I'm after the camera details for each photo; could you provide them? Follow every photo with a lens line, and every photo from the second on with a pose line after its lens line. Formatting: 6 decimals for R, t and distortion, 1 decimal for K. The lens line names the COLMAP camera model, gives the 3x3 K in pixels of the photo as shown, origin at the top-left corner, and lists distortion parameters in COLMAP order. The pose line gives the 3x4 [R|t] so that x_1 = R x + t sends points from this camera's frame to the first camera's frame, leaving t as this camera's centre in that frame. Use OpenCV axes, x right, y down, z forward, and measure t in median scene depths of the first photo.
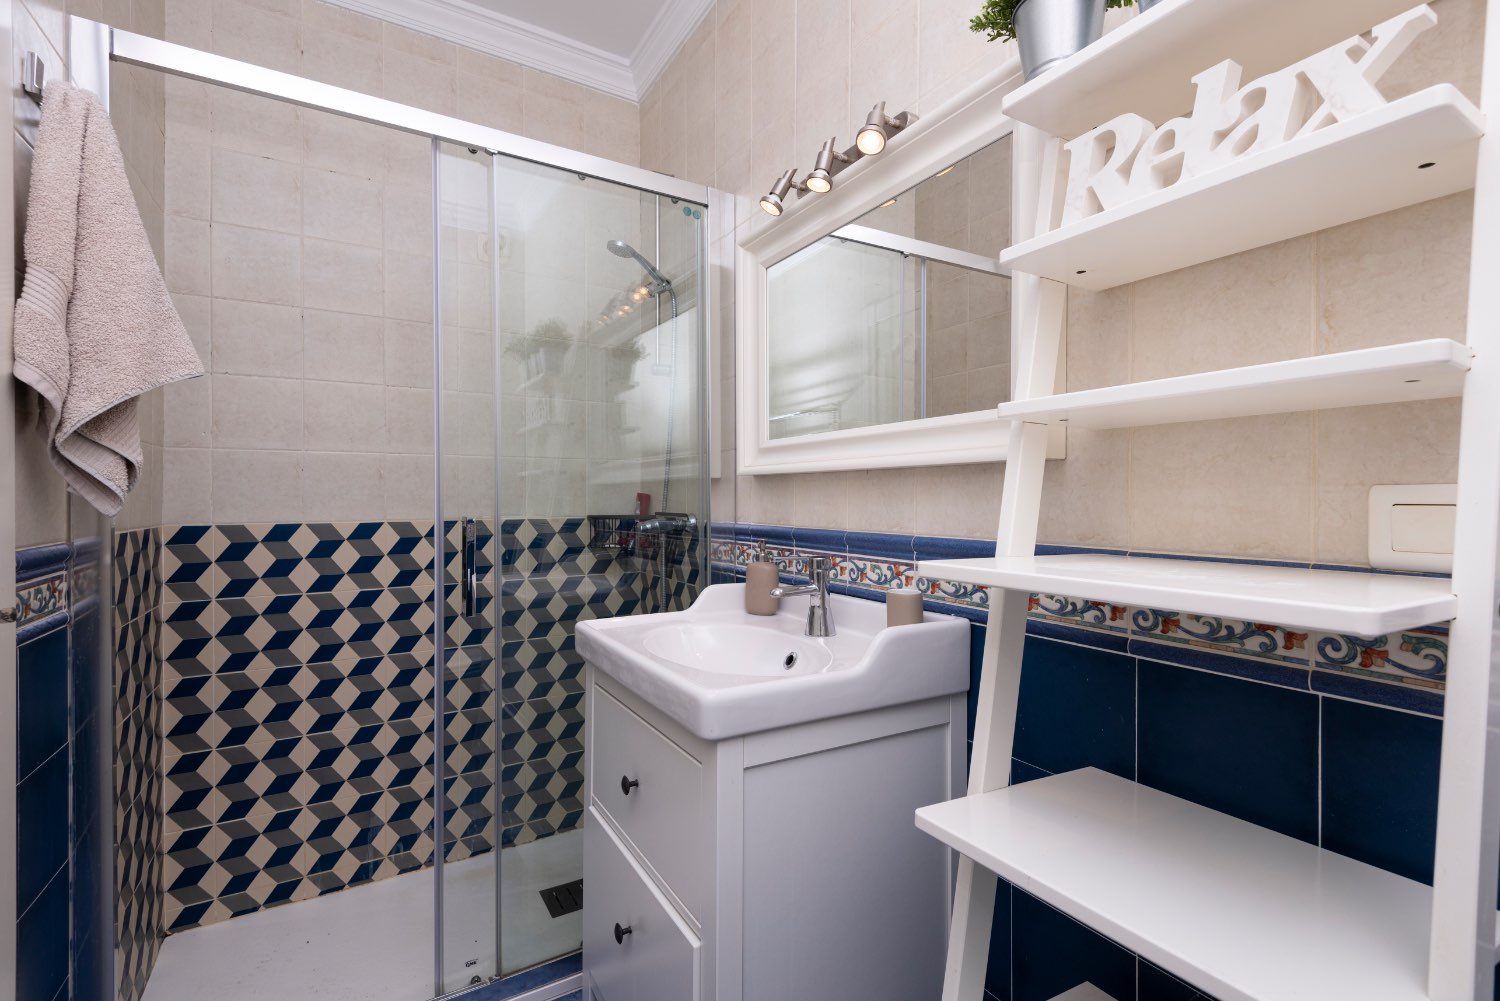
lens RADIAL K [[685.7, 0, 751.5], [0, 685.7, 492.4], [0, 0, 1]] dist [0.001043, -0.003689]
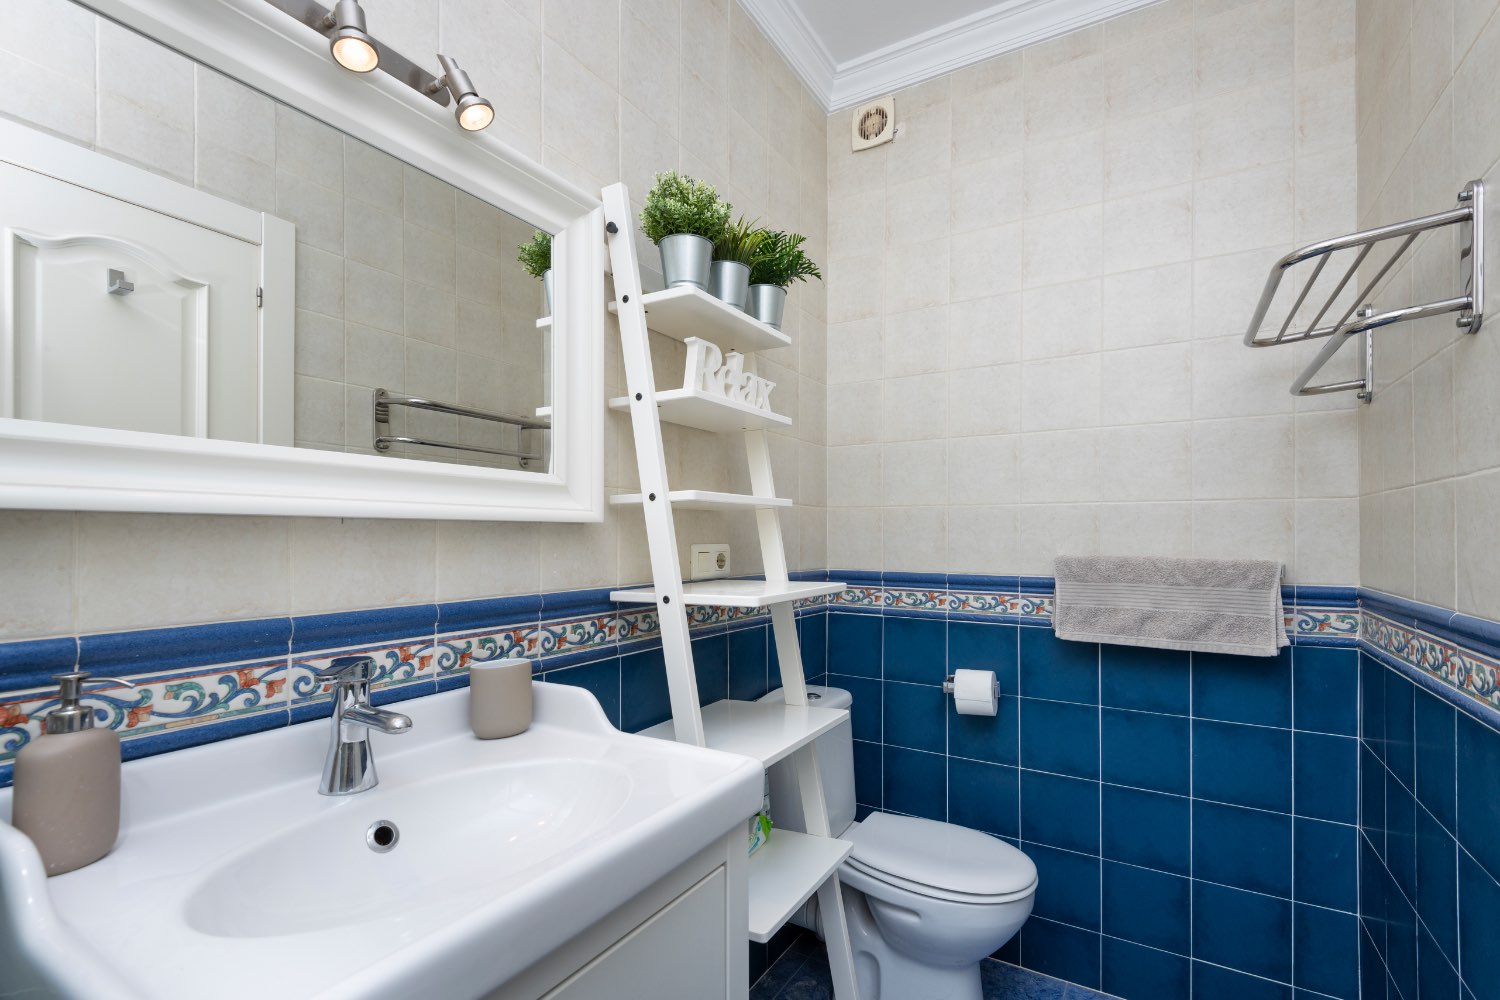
lens RADIAL K [[685.7, 0, 728.3], [0, 685.7, 548.1], [0, 0, 1]] dist [0.001043, -0.003689]
pose [[-0.468083, 0.005352, 0.883668, -0.631237], [0.012303, 0.999924, 0.000462, 0.000749], [-0.883599, 0.011088, -0.468113, 1.046093]]
